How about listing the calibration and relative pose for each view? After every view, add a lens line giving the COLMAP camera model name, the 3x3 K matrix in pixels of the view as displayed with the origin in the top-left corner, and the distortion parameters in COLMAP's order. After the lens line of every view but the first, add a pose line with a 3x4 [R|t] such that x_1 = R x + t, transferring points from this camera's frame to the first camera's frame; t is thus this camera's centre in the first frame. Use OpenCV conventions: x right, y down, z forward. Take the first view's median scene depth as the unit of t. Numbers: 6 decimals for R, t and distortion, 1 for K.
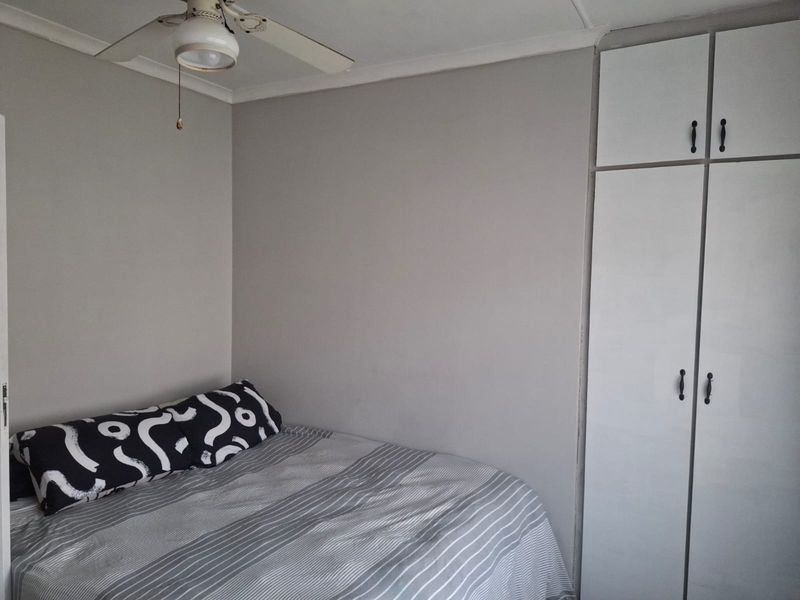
lens RADIAL K [[549.1, 0, 400.0], [0, 549.1, 300.0], [0, 0, 1]] dist [0.002472, -0.002581]
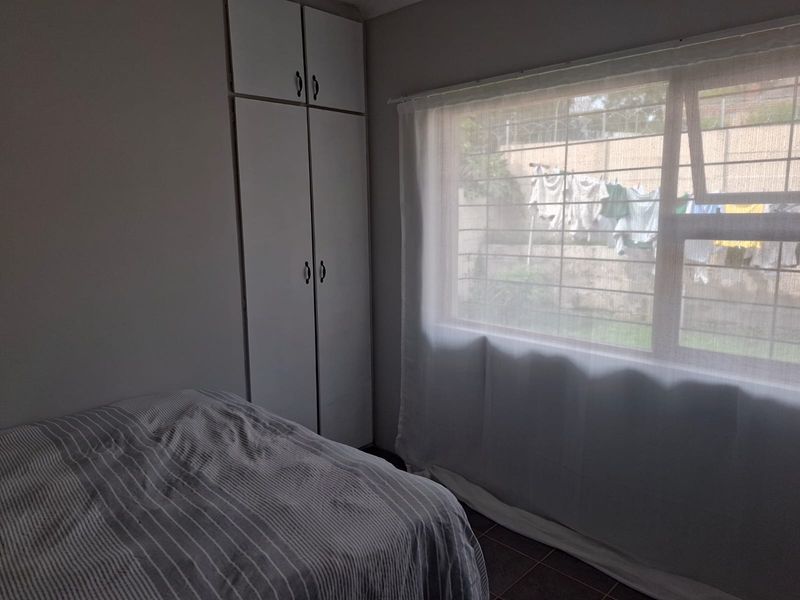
lens RADIAL K [[549.1, 0, 400.0], [0, 549.1, 300.0], [0, 0, 1]] dist [0.002472, -0.002581]
pose [[0.293502, -0.177196, 0.939393, -0.733478], [0.086197, 0.983573, 0.158599, 0.025807], [-0.952065, 0.034424, 0.303954, 0.385403]]
